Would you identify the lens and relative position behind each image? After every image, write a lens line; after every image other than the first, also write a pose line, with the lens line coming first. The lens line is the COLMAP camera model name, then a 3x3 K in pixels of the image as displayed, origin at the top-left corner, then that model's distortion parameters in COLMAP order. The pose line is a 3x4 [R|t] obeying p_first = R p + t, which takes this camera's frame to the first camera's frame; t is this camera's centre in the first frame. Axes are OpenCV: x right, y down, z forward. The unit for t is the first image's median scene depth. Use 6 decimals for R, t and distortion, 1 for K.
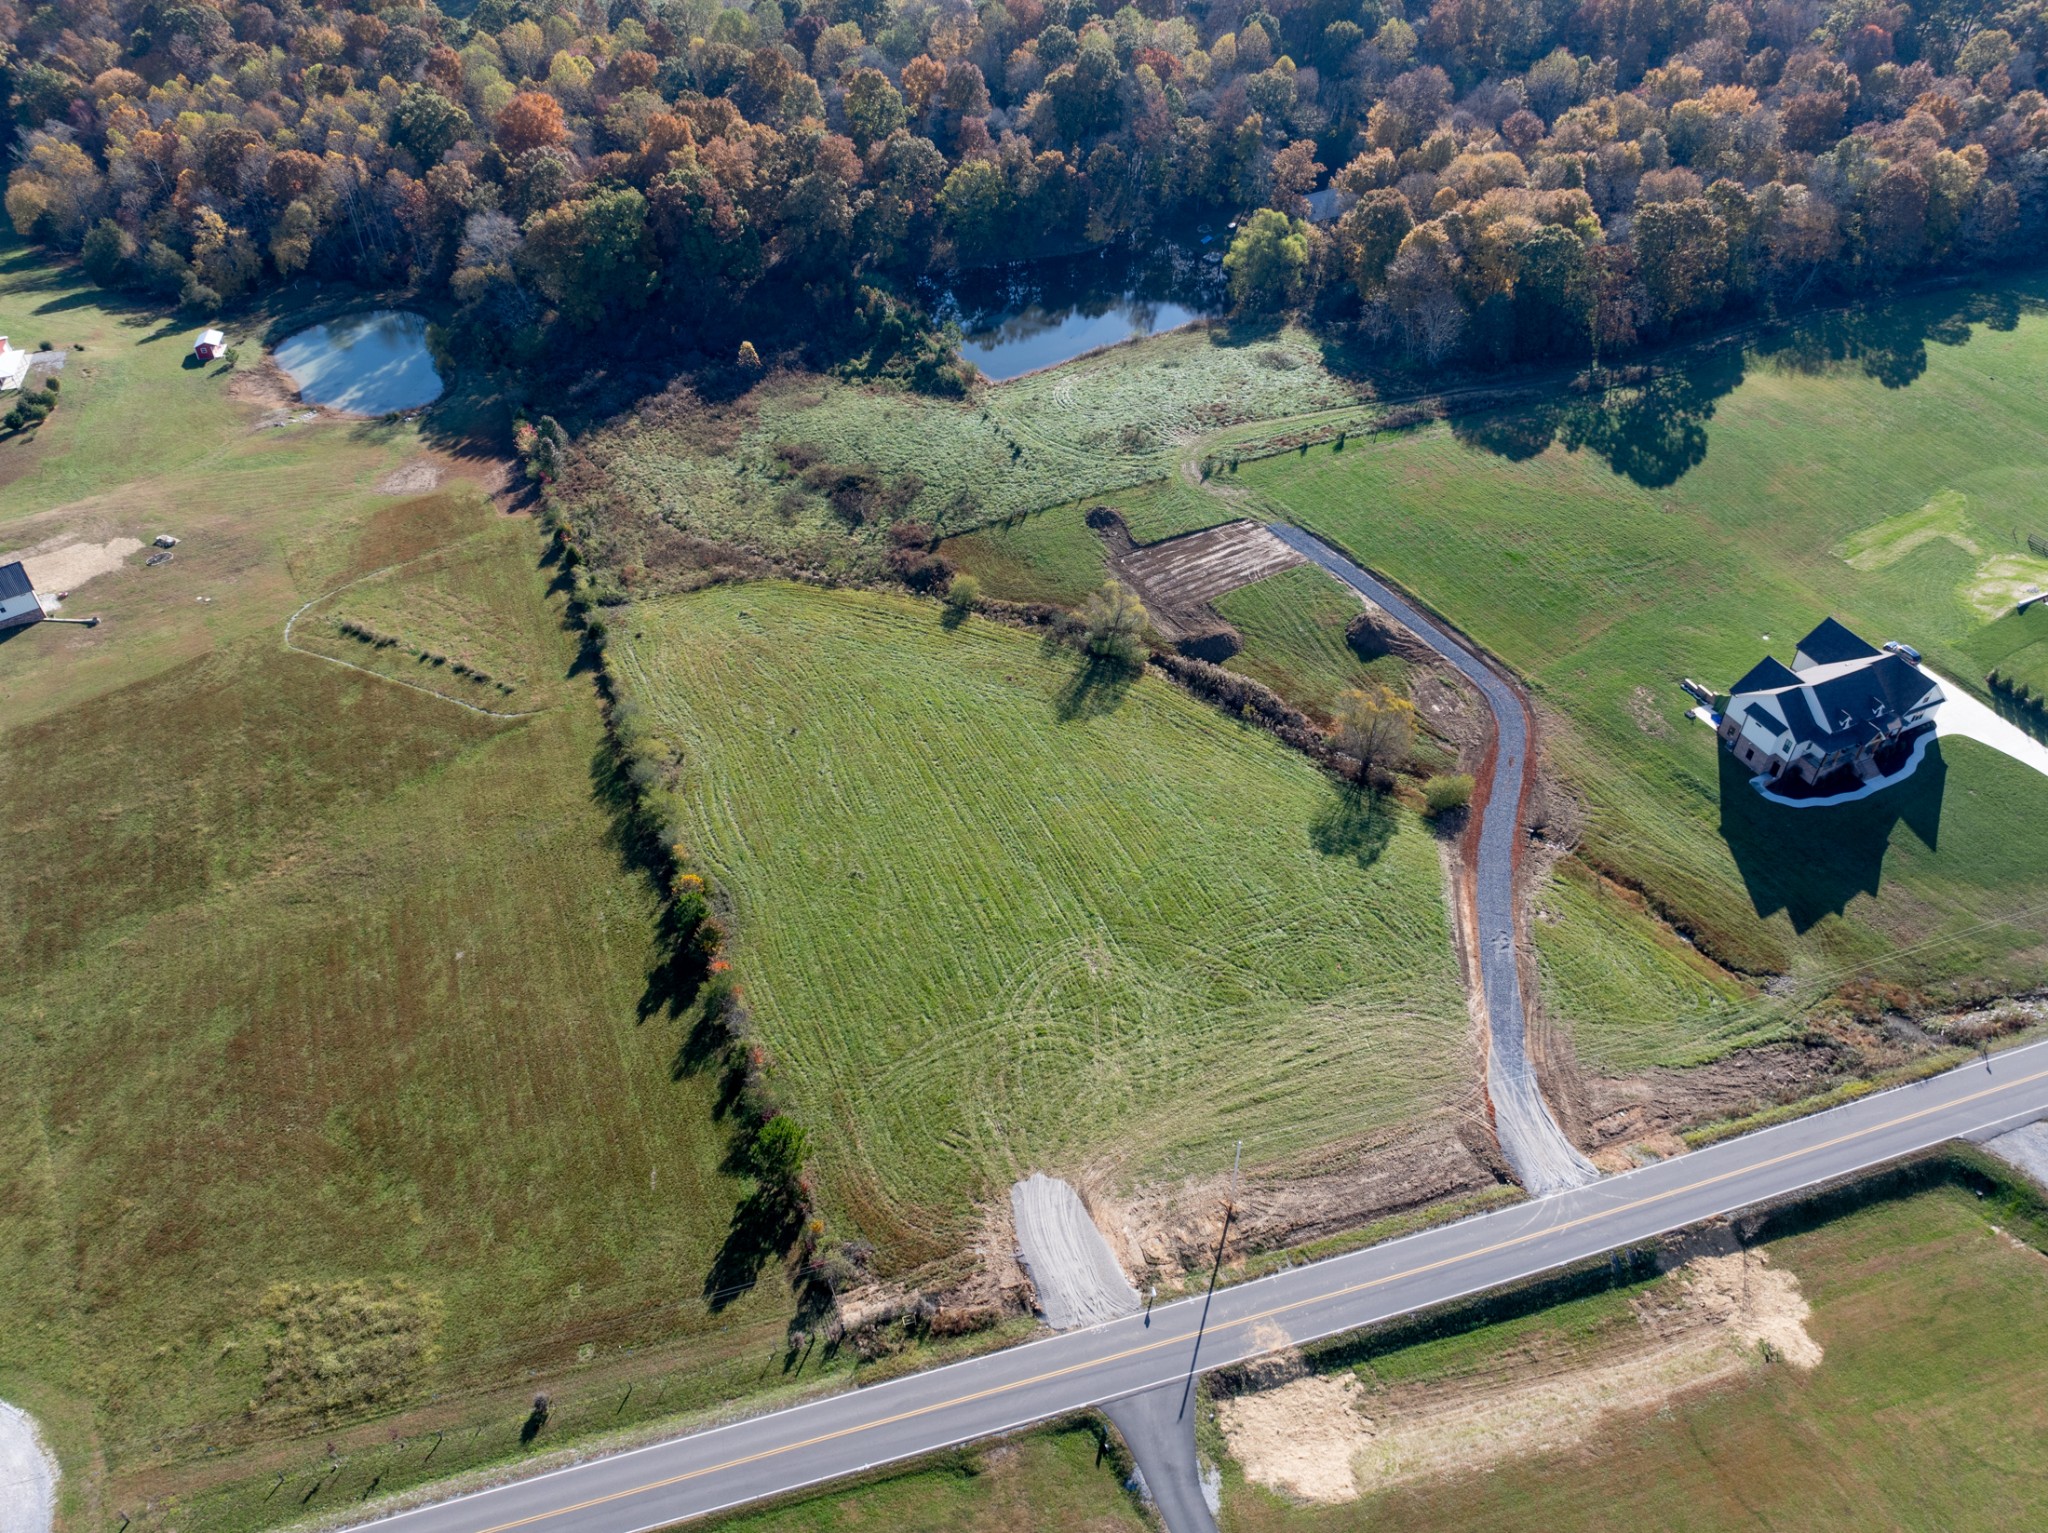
lens RADIAL K [[1447.7, 0, 1035.5], [0, 1447.7, 756.5], [0, 0, 1]] dist [-0.047845, 0.012712]
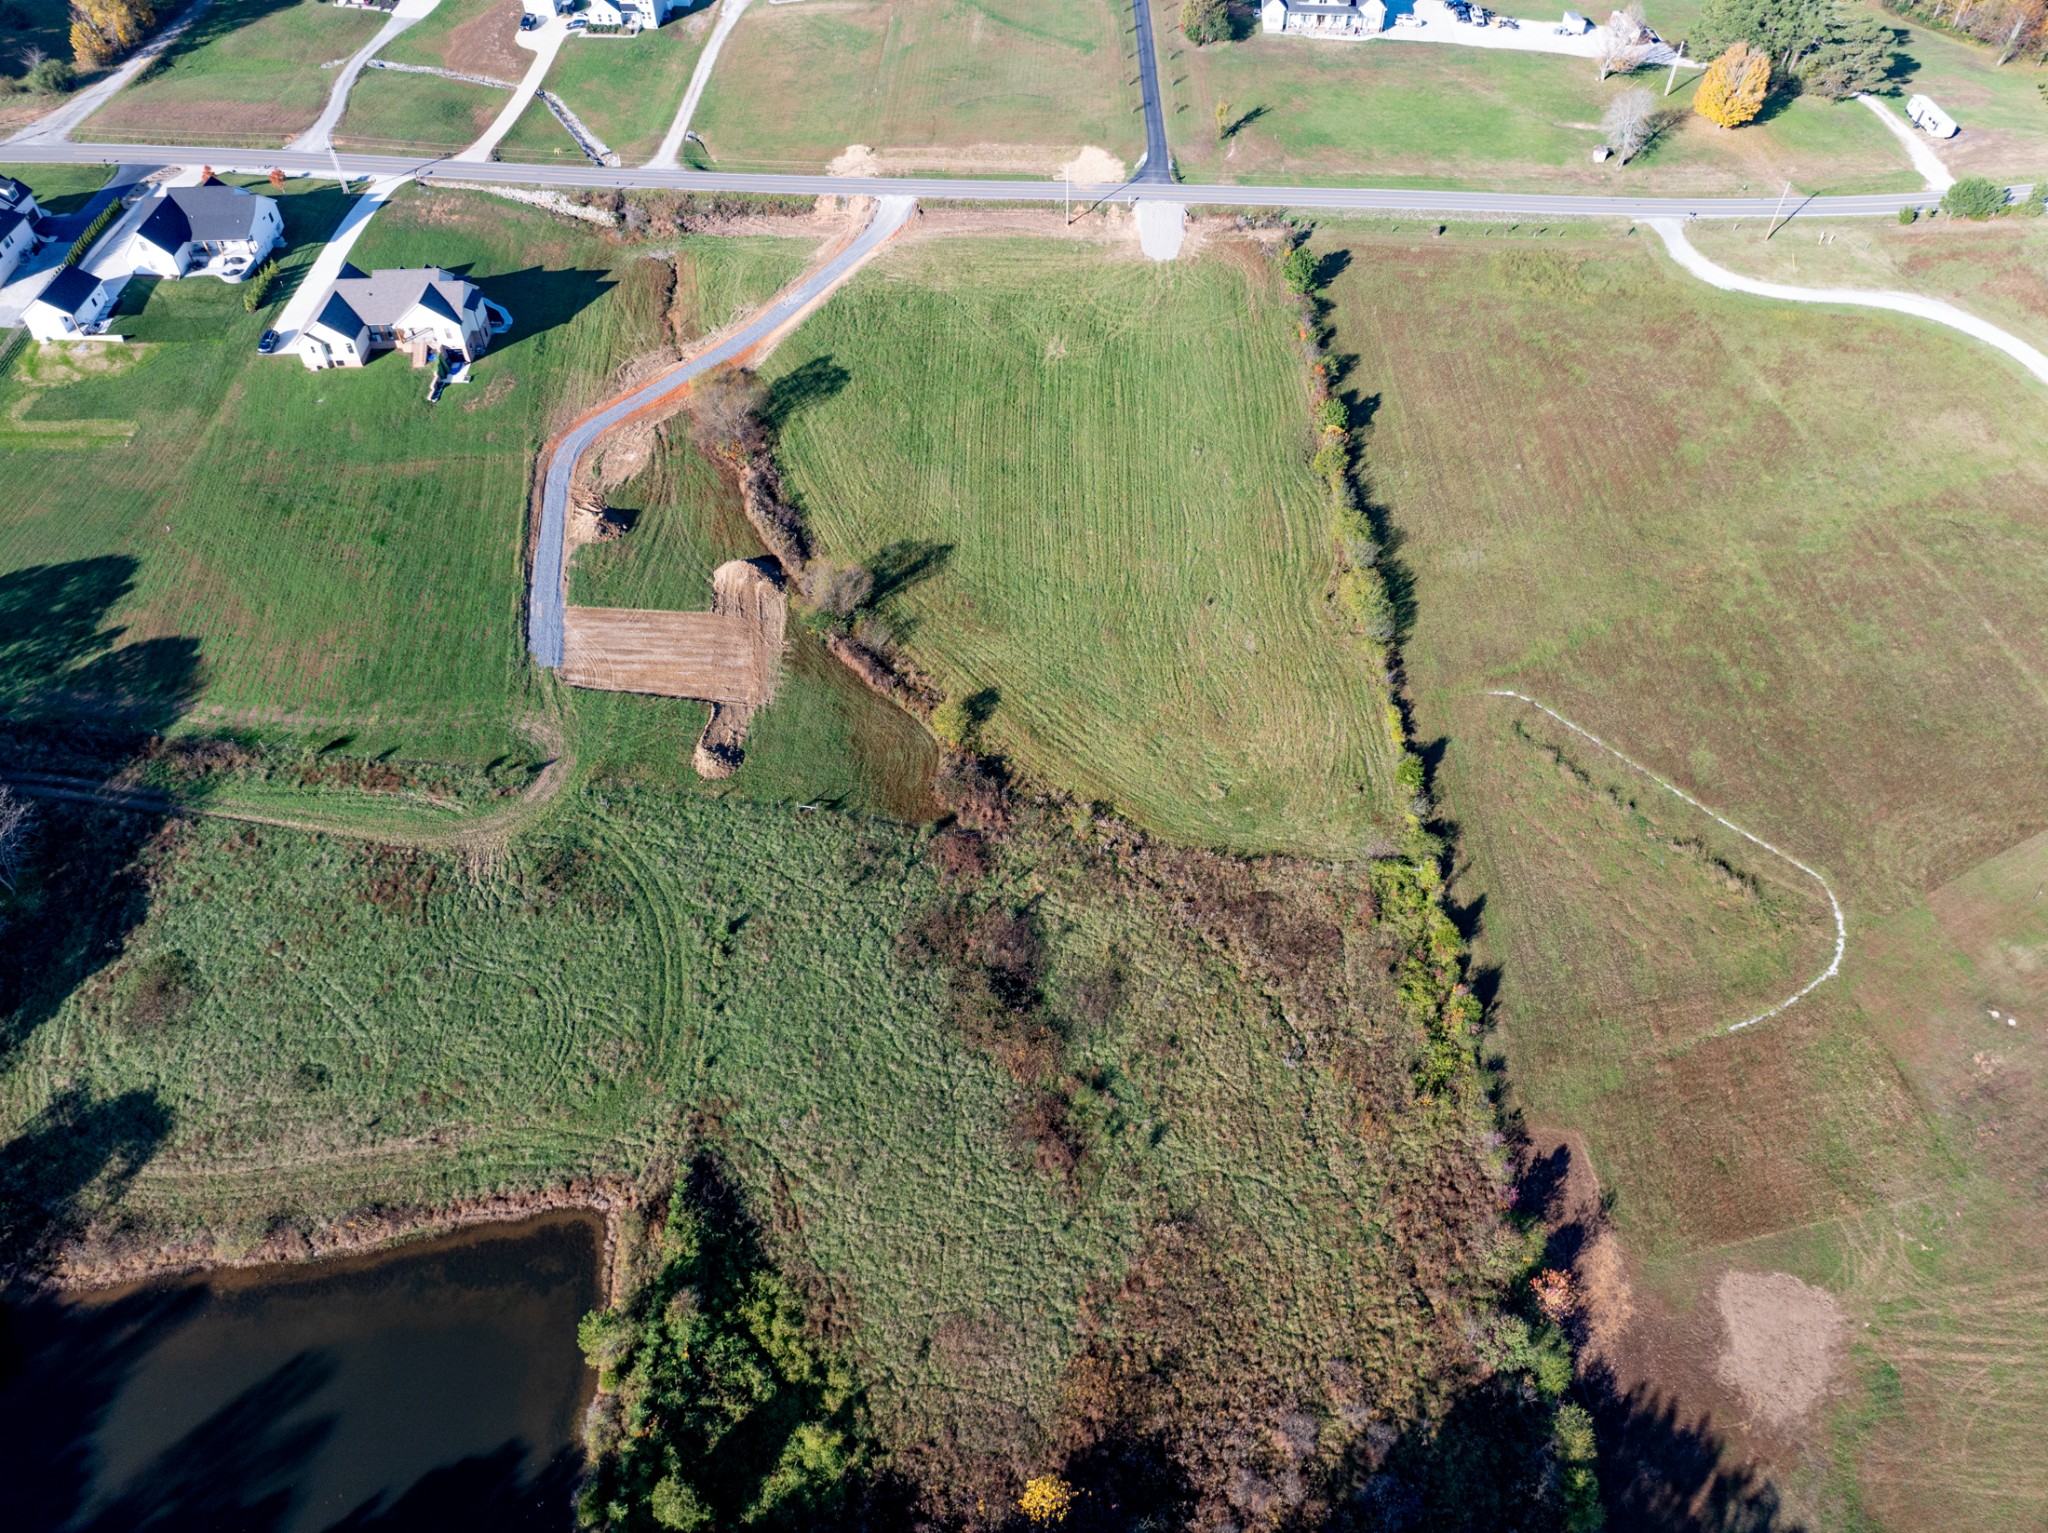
lens RADIAL K [[1447.7, 0, 1030.4], [0, 1447.7, 759.3], [0, 0, 1]] dist [-0.047845, 0.012712]
pose [[-0.920943, -0.279066, 0.272004, -0.434474], [0.264538, 0.064842, 0.962193, -1.212769], [-0.286153, 0.958080, 0.014107, 1.393752]]
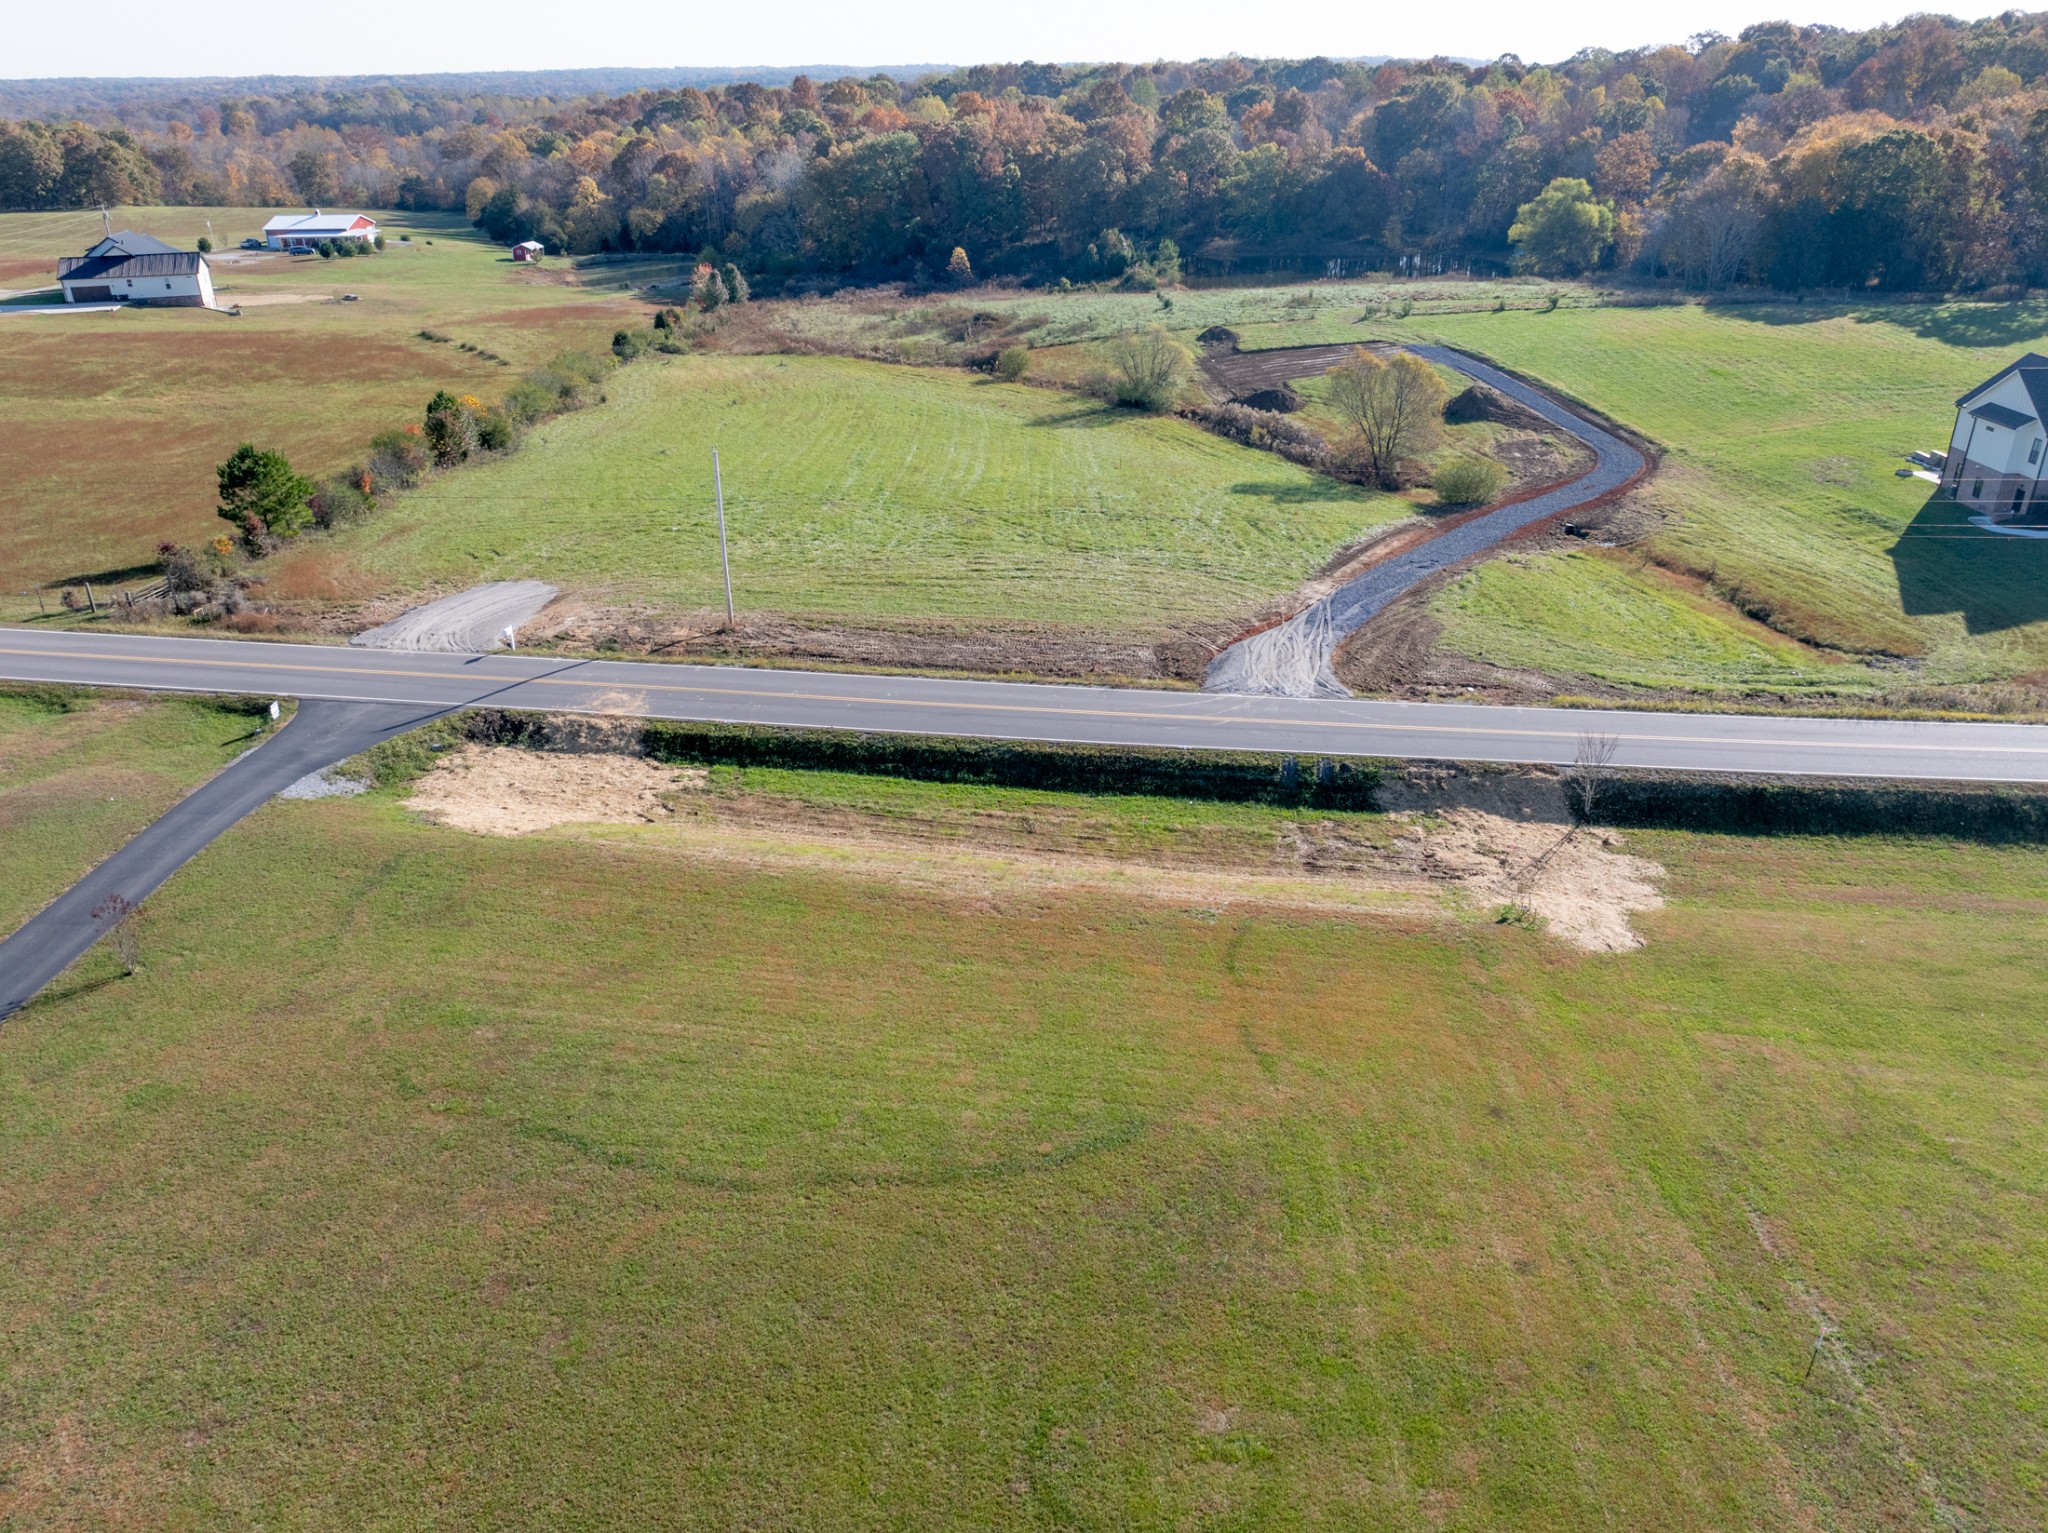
lens RADIAL K [[1447.7, 0, 1027.7], [0, 1447.7, 757.7], [0, 0, 1]] dist [-0.047845, 0.012712]
pose [[0.921673, 0.166581, -0.350385, 0.410420], [-0.251569, 0.944138, -0.212877, 0.397098], [0.295351, 0.284349, 0.912093, 0.408559]]
